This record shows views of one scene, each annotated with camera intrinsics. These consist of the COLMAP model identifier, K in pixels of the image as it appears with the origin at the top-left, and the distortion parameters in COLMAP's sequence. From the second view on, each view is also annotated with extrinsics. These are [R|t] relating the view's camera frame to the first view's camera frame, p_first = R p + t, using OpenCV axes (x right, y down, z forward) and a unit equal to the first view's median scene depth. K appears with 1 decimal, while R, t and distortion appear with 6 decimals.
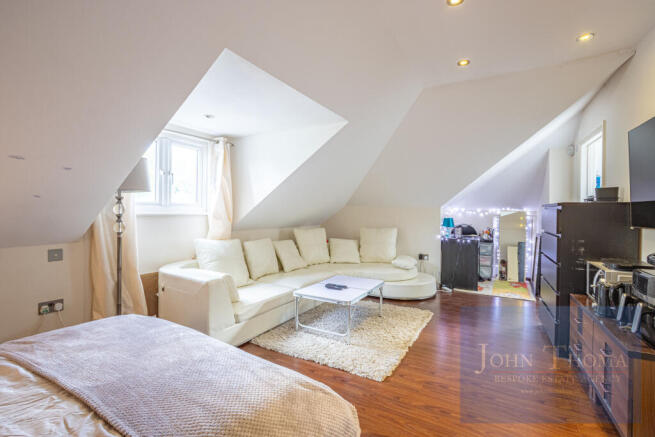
lens RADIAL K [[308.5, 0, 327.5], [0, 308.5, 218.5], [0, 0, 1]] dist [-0.000434, -0.000019]
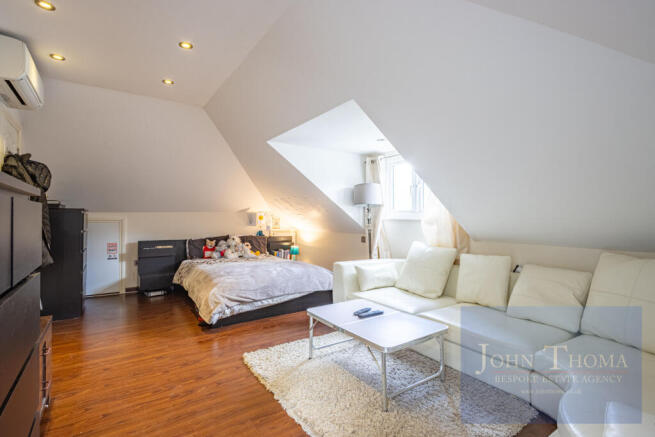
lens RADIAL K [[308.5, 0, 327.5], [0, 308.5, 218.5], [0, 0, 1]] dist [-0.000434, -0.000019]
pose [[-0.426158, 0.001599, -0.904648, 1.057535], [-0.007736, 0.999955, 0.005412, -0.025857], [0.904616, 0.009305, -0.426126, 1.694010]]
